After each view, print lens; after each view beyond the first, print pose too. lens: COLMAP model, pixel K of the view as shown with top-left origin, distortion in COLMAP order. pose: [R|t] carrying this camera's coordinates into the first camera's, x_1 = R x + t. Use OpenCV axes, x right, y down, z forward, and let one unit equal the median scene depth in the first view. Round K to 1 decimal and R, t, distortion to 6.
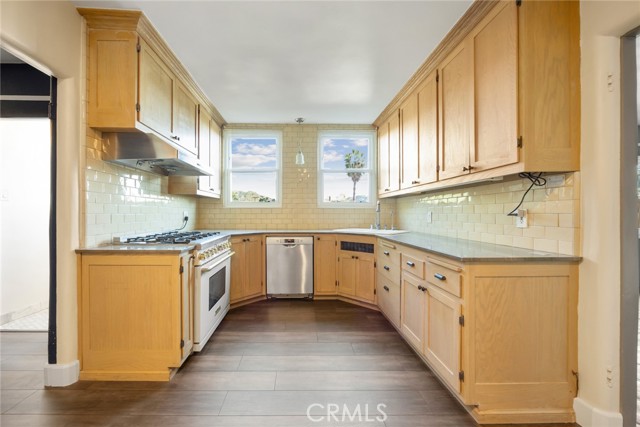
lens RADIAL K [[256.2, 0, 302.0], [0, 256.2, 215.9], [0, 0, 1]] dist [0.000221, 0.000058]
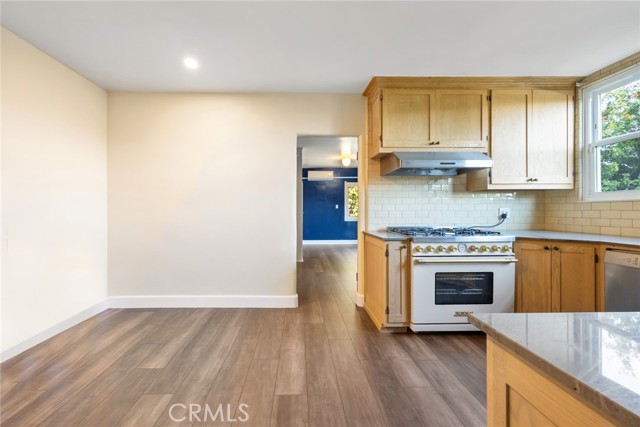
lens RADIAL K [[251.1, 0, 305.7], [0, 251.1, 210.8], [0, 0, 1]] dist [-0.002648, -0.000210]
pose [[0.016695, 0.000382, -0.999861, 0.460925], [-0.006305, 0.999980, 0.000277, -0.003671], [0.999841, 0.006299, 0.016697, 0.322465]]
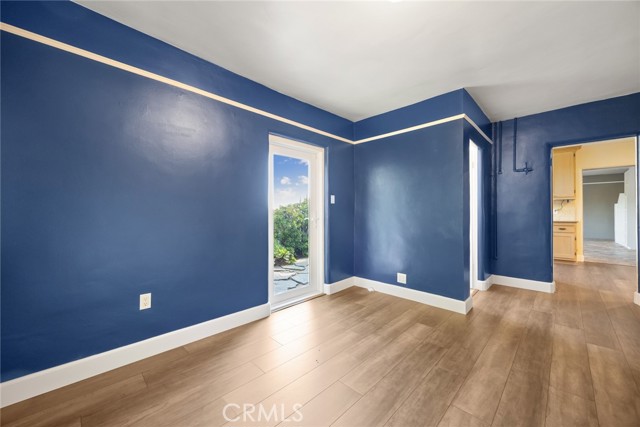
lens RADIAL K [[246.7, 0, 322.8], [0, 246.7, 210.2], [0, 0, 1]] dist [-0.002925, -0.000337]
pose [[0.706816, -0.003008, 0.707391, -2.091035], [0.012968, 0.999878, -0.008705, -0.011581], [-0.707278, 0.015326, 0.706769, 0.494151]]
